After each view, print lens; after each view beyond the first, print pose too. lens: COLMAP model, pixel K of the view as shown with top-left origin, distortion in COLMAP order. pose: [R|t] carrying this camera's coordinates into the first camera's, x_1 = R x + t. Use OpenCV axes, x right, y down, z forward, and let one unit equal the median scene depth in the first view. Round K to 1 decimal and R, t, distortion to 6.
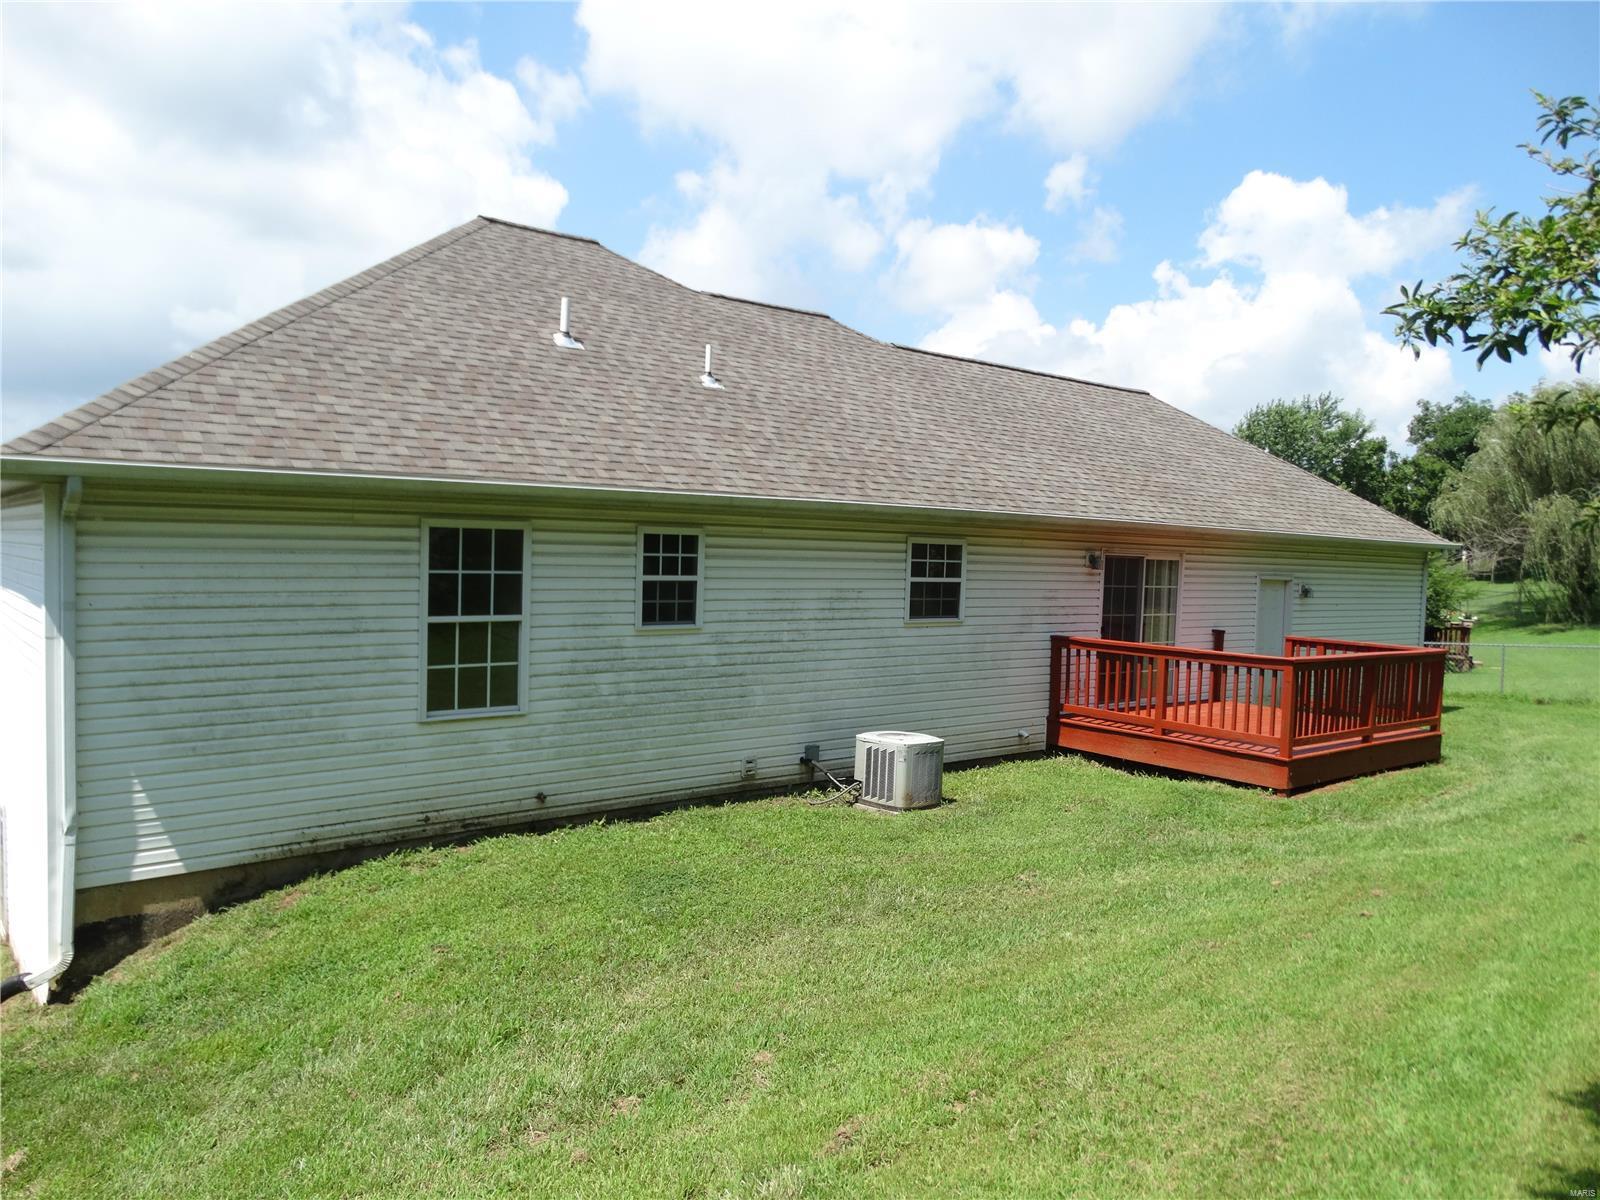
lens RADIAL K [[1138.7, 0, 800.0], [0, 1138.7, 600.0], [0, 0, 1]] dist [-0.000806, 0.001710]
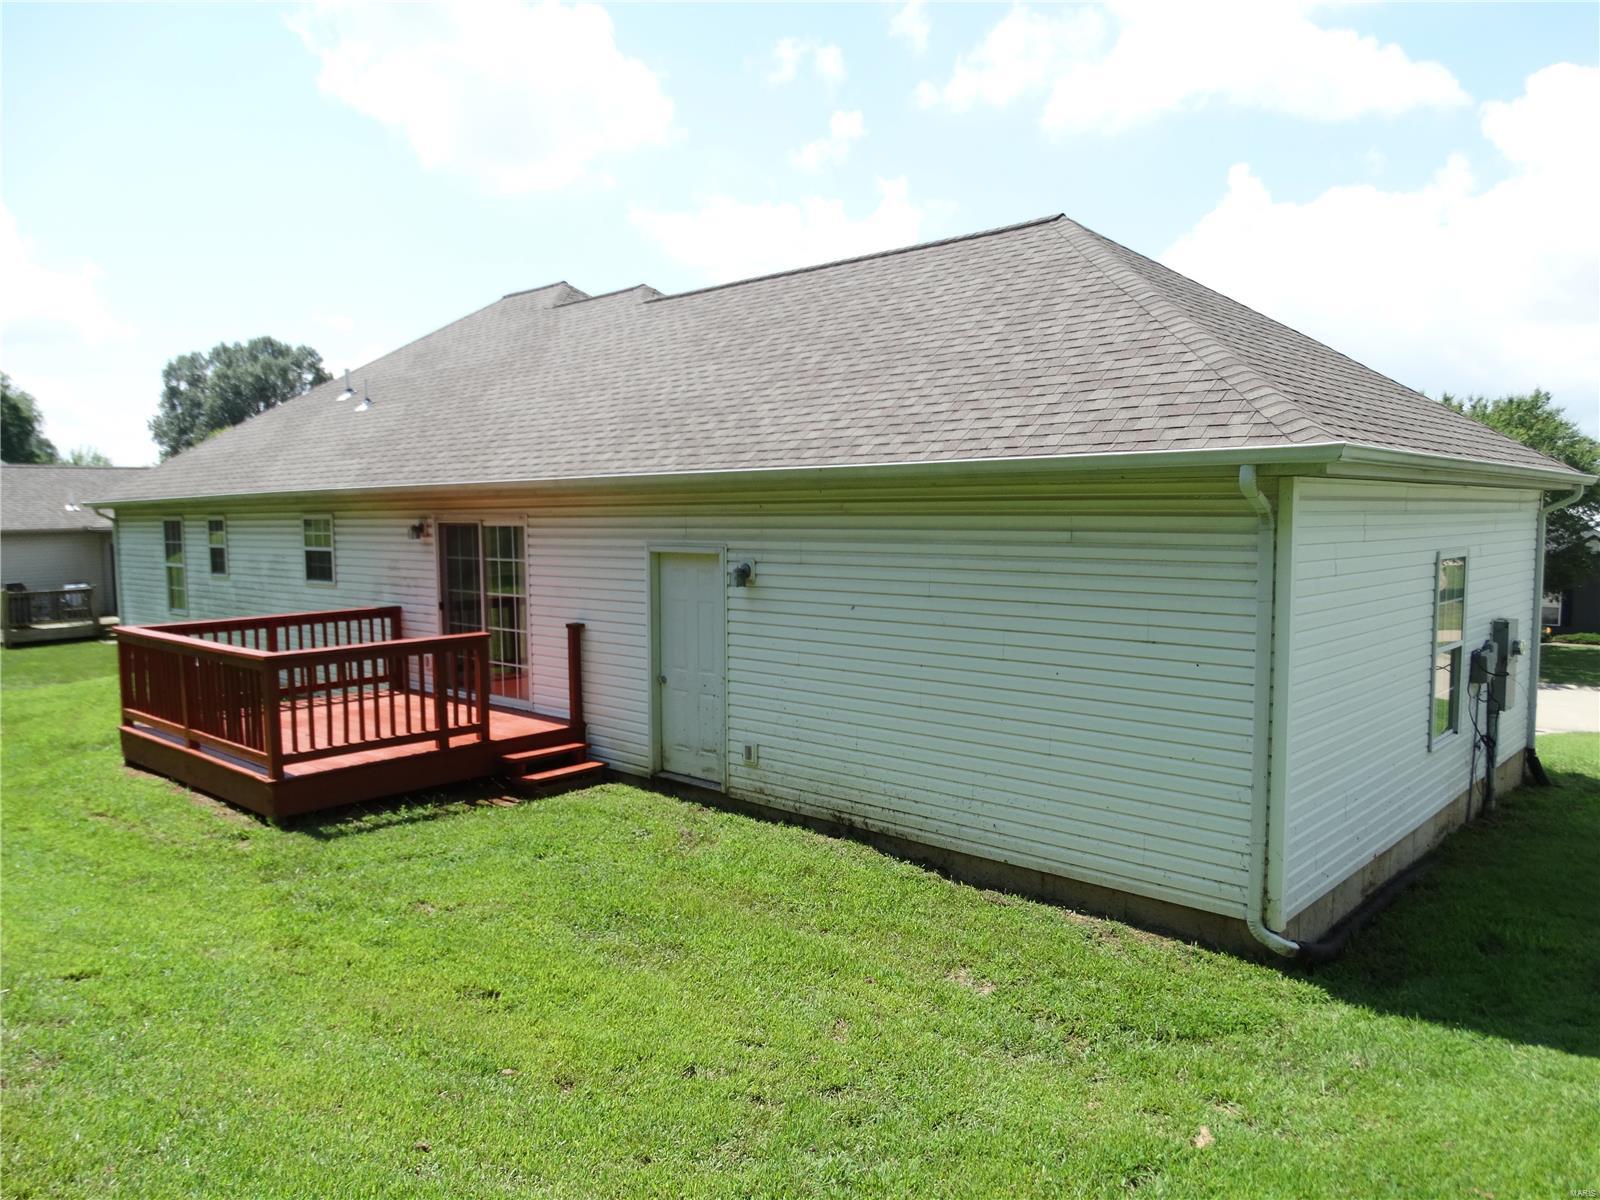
lens RADIAL K [[1138.7, 0, 800.0], [0, 1138.7, 600.0], [0, 0, 1]] dist [-0.000806, 0.001710]
pose [[0.163448, 0.027219, -0.986176, 1.210522], [-0.047104, 0.998695, 0.019758, -0.009554], [0.985427, 0.043224, 0.164516, 1.137658]]
